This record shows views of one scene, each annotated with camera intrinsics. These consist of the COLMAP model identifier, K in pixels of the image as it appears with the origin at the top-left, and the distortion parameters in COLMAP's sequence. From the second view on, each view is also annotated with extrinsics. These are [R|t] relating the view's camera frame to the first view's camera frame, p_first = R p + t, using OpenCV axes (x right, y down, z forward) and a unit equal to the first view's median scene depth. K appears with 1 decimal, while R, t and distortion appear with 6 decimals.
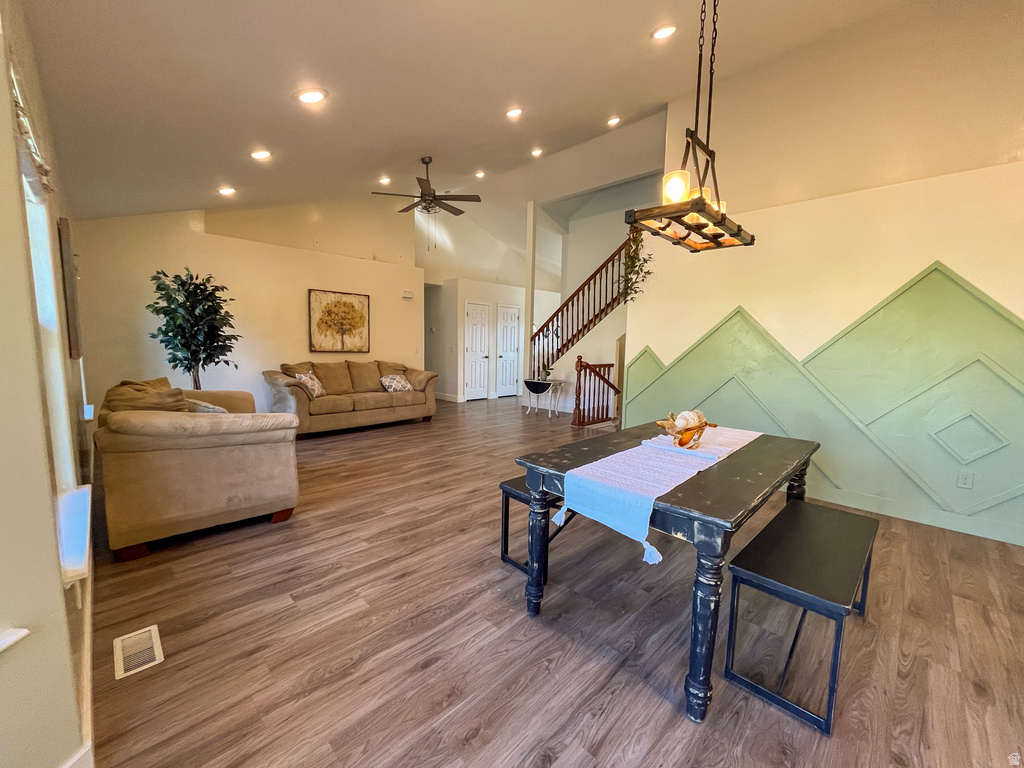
lens RADIAL K [[414.6, 0, 513.9], [0, 414.6, 386.2], [0, 0, 1]] dist [-0.000383, 0.000105]
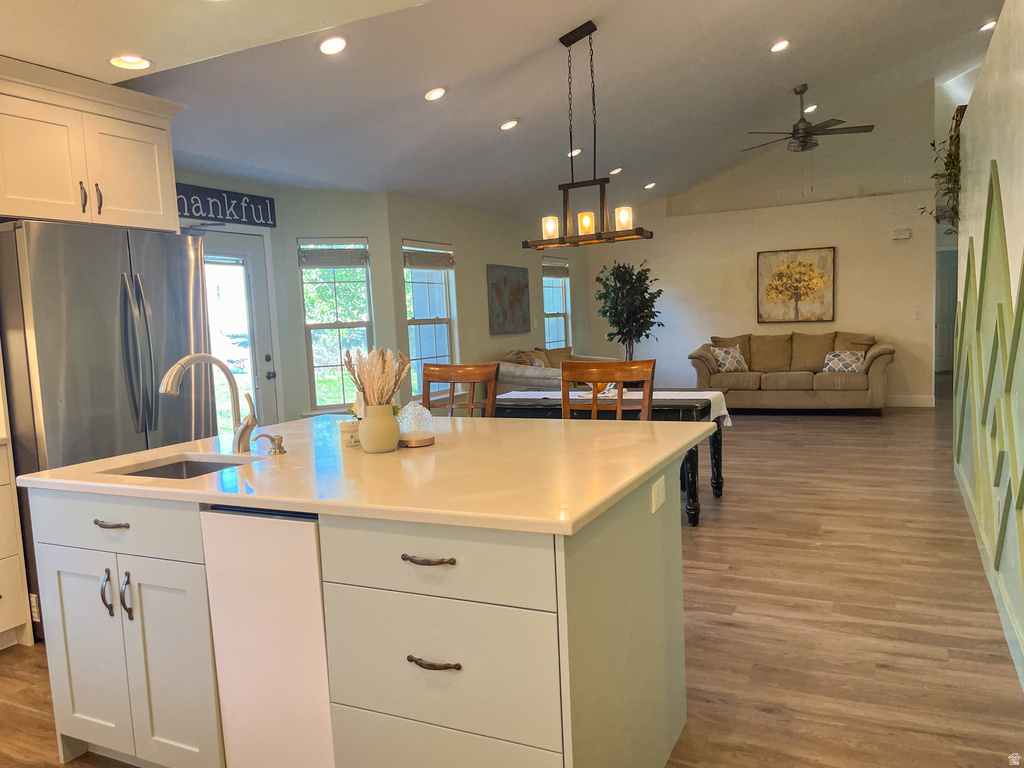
lens RADIAL K [[777.1, 0, 507.2], [0, 777.1, 390.1], [0, 0, 1]] dist [0.031677, -0.001318]
pose [[0.315127, 0.056073, -0.947391, 1.019185], [-0.047473, 0.997935, 0.043274, 0.014385], [0.947861, 0.031339, 0.317139, -0.032556]]
